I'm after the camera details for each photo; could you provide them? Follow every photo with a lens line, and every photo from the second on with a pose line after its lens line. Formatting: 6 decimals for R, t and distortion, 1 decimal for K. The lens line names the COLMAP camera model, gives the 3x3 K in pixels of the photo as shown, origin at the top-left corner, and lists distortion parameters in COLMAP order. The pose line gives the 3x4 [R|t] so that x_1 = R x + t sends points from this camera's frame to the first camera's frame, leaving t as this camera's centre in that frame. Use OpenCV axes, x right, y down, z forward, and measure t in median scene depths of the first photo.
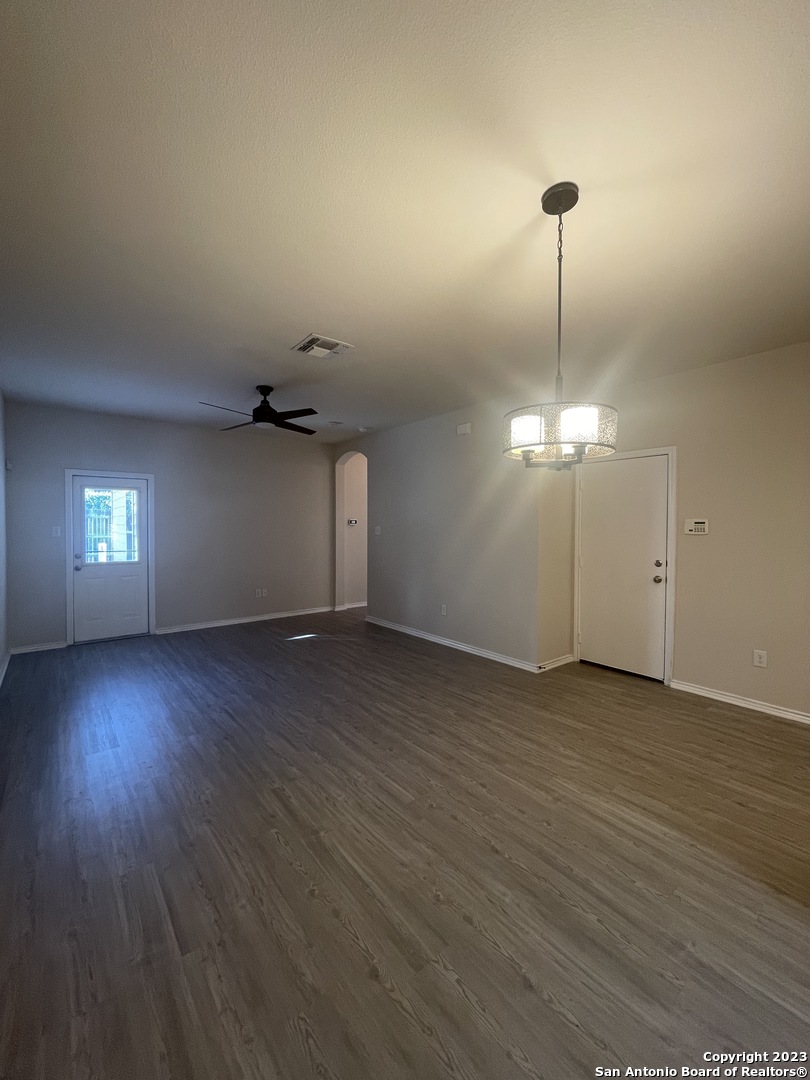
lens RADIAL K [[434.5, 0, 404.2], [0, 434.5, 531.3], [0, 0, 1]] dist [-0.004654, 0.002367]
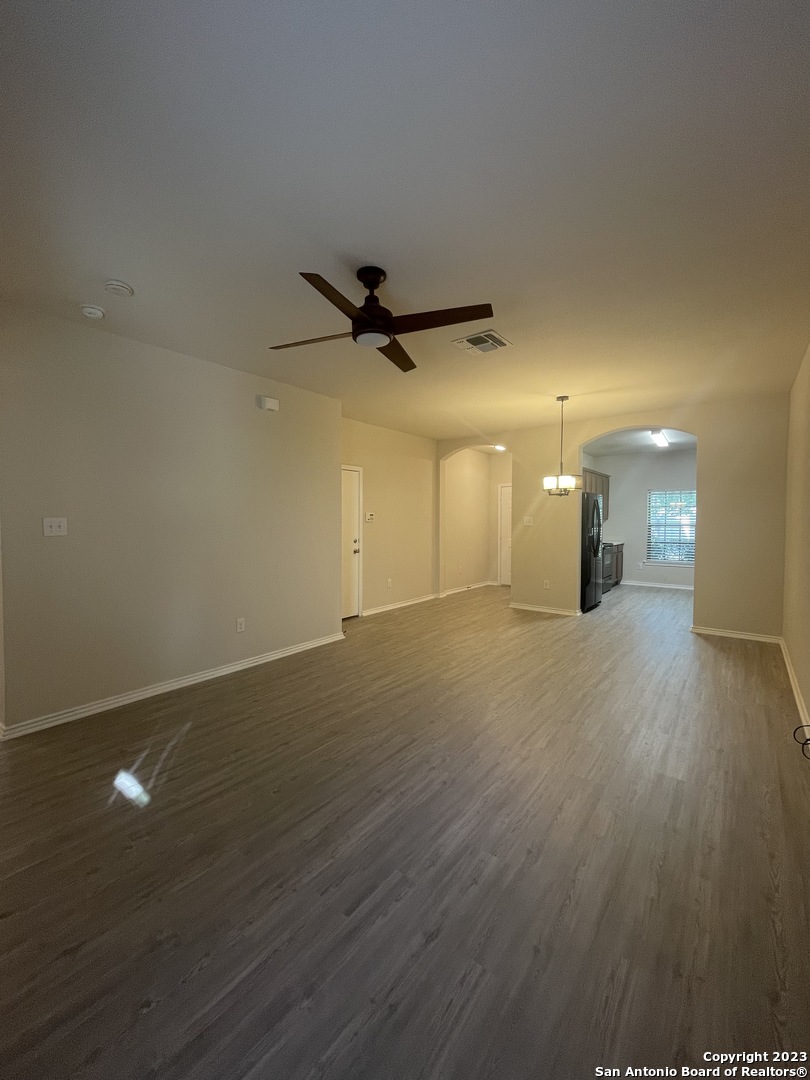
lens RADIAL K [[434.5, 0, 405.0], [0, 434.5, 534.7], [0, 0, 1]] dist [-0.004654, 0.002367]
pose [[-0.227056, -0.039401, 0.973084, -1.194663], [0.010614, 0.999022, 0.042928, -0.015952], [-0.973824, 0.020075, -0.226416, 1.463180]]
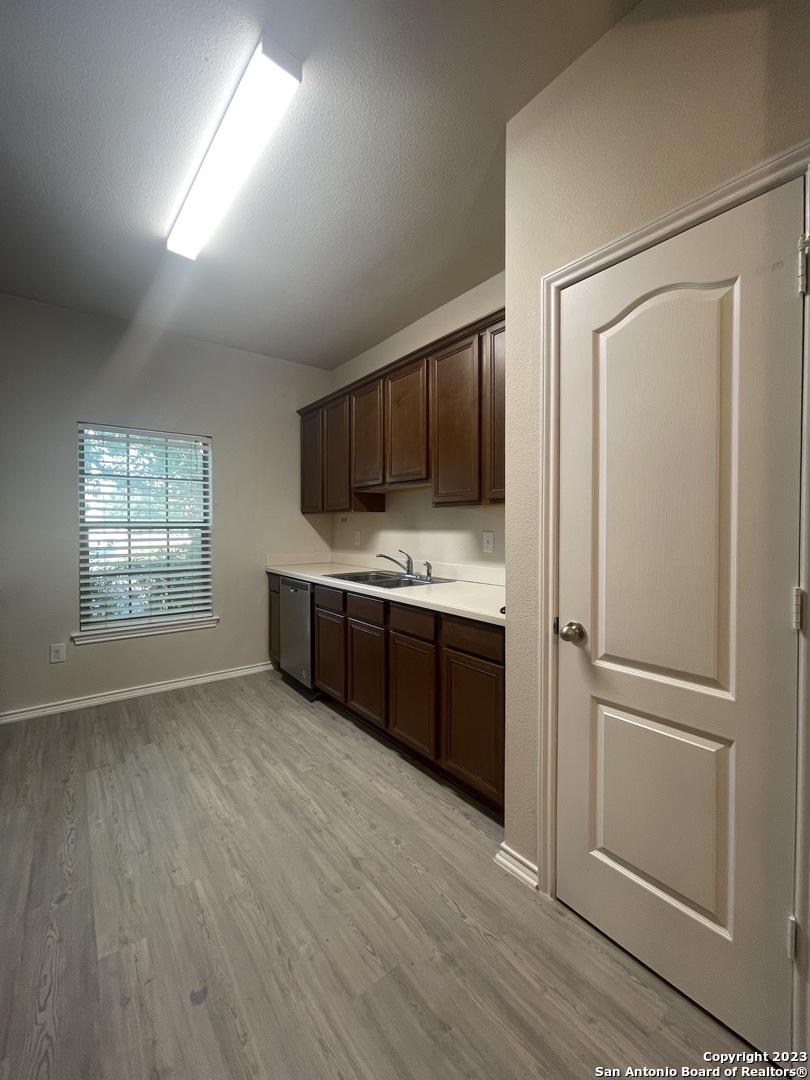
lens RADIAL K [[434.5, 0, 400.7], [0, 434.5, 525.2], [0, 0, 1]] dist [-0.004654, 0.002367]
pose [[-0.999662, -0.006816, 0.025069, 0.479870], [-0.006592, 0.999938, 0.008992, 0.046163], [-0.025129, 0.008823, -0.999645, 0.224625]]
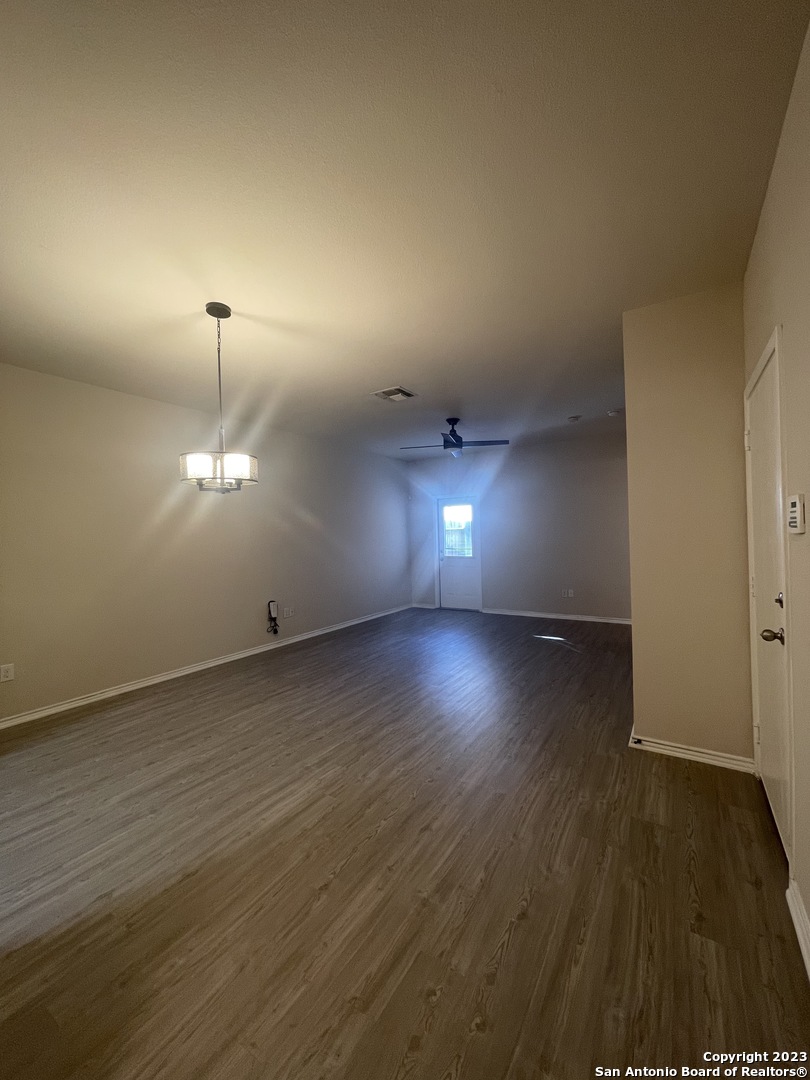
lens RADIAL K [[434.5, 0, 406.2], [0, 434.5, 531.0], [0, 0, 1]] dist [-0.004654, 0.002367]
pose [[0.327501, -0.017150, -0.944695, 1.088498], [0.014861, 0.999805, -0.012999, 0.005258], [0.944734, -0.009782, 0.327692, 0.620095]]
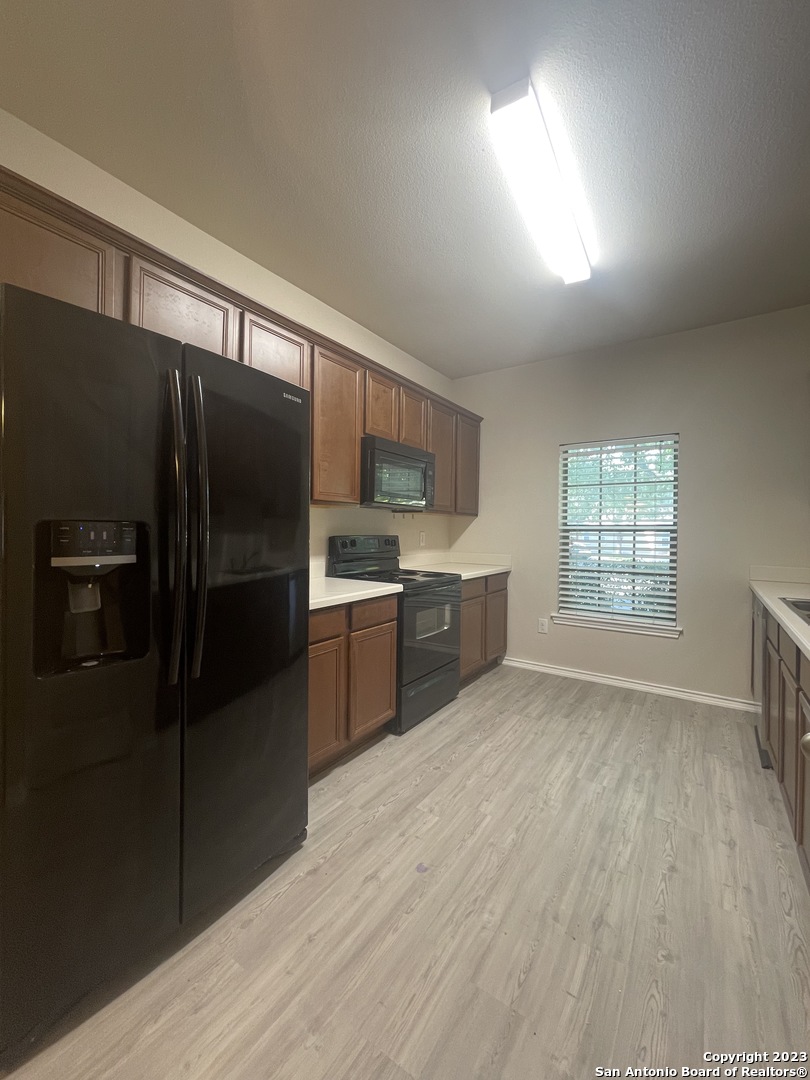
lens RADIAL K [[434.5, 0, 408.2], [0, 434.5, 527.4], [0, 0, 1]] dist [-0.004654, 0.002367]
pose [[-0.290279, -0.003088, 0.956937, 0.182874], [0.001265, 0.999993, 0.003610, 0.053715], [-0.956941, 0.002258, -0.290273, 0.023953]]
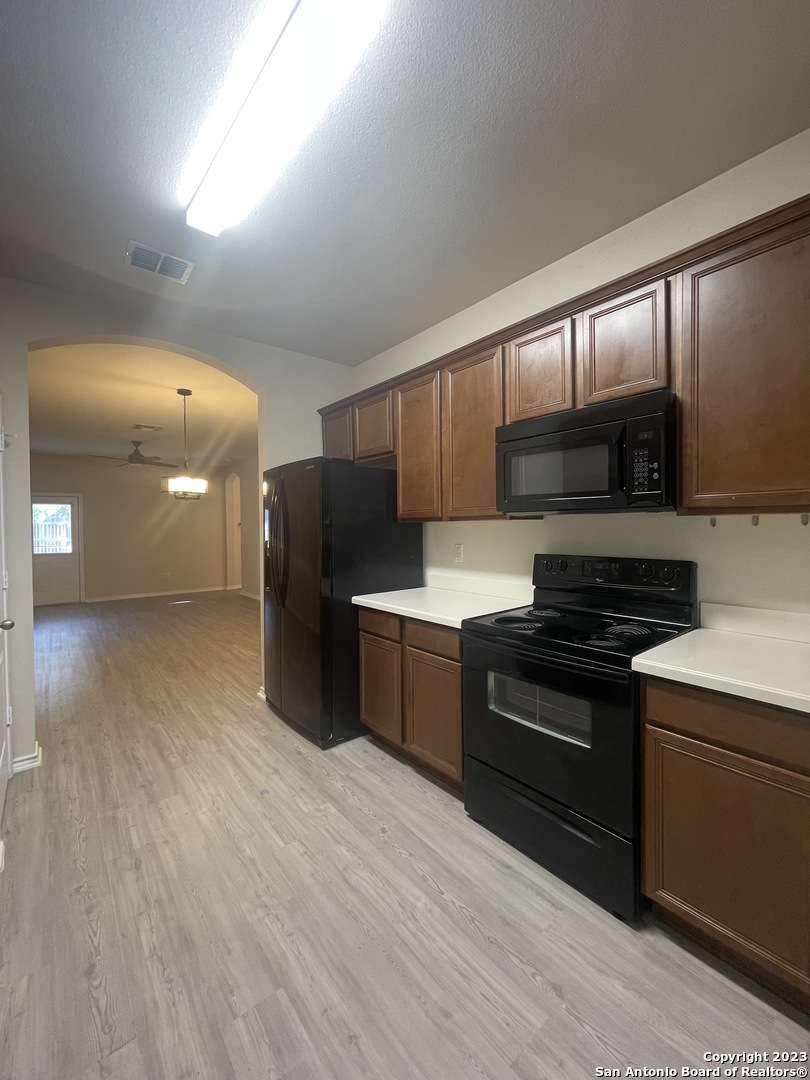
lens RADIAL K [[434.5, 0, 400.8], [0, 434.5, 531.1], [0, 0, 1]] dist [-0.004654, 0.002367]
pose [[0.999859, -0.016358, 0.003812, 0.882493], [0.016377, 0.999854, -0.004960, 0.036426], [-0.003730, 0.005022, 0.999980, -0.839485]]
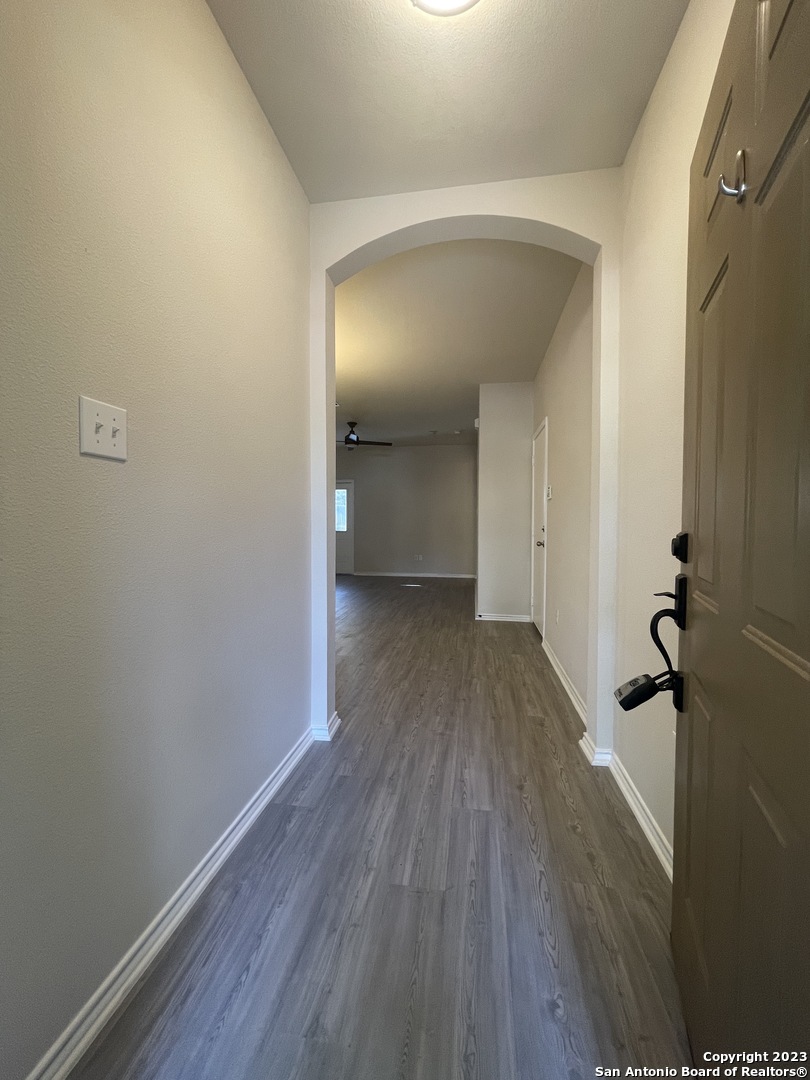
lens RADIAL K [[434.5, 0, 400.3], [0, 434.5, 534.1], [0, 0, 1]] dist [-0.004654, 0.002367]
pose [[0.663443, 0.019777, -0.747965, 1.424291], [-0.011123, 0.999801, 0.016569, 0.089691], [0.748144, -0.002673, 0.663531, 0.039968]]
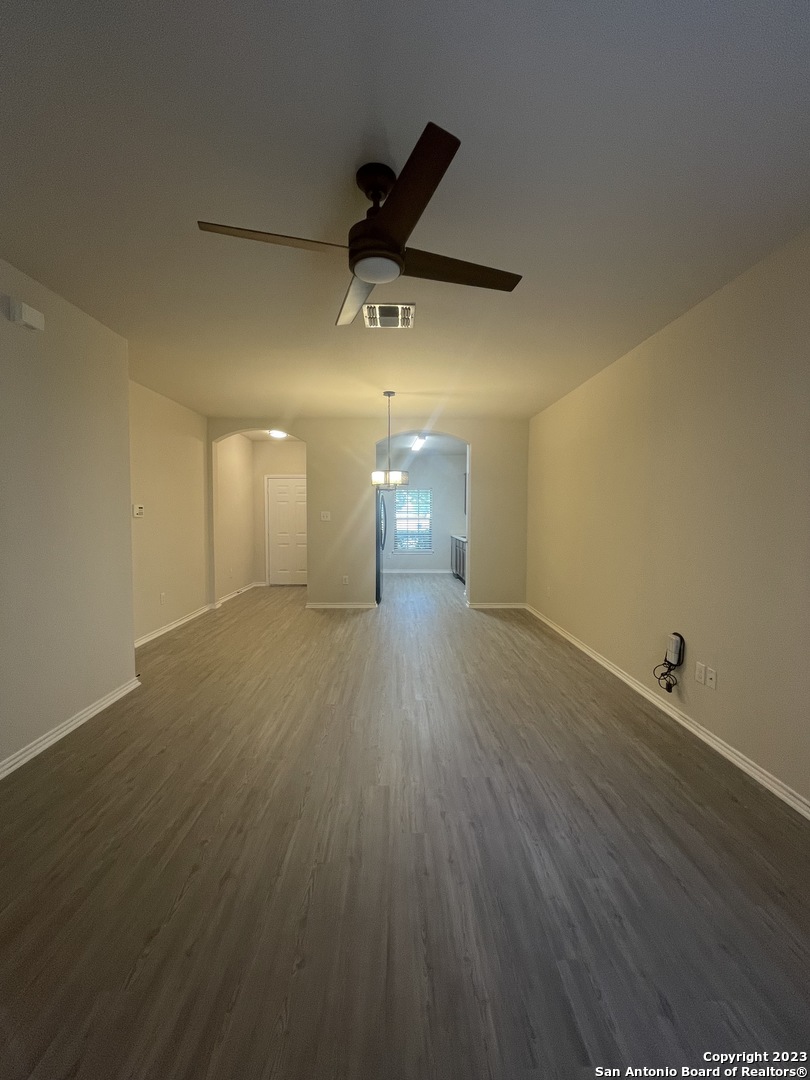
lens RADIAL K [[434.5, 0, 403.0], [0, 434.5, 534.1], [0, 0, 1]] dist [-0.004654, 0.002367]
pose [[-0.789368, -0.034769, 0.612935, -0.805611], [0.002003, 0.998244, 0.059205, -0.020364], [-0.613917, 0.047962, -0.787912, 1.772301]]
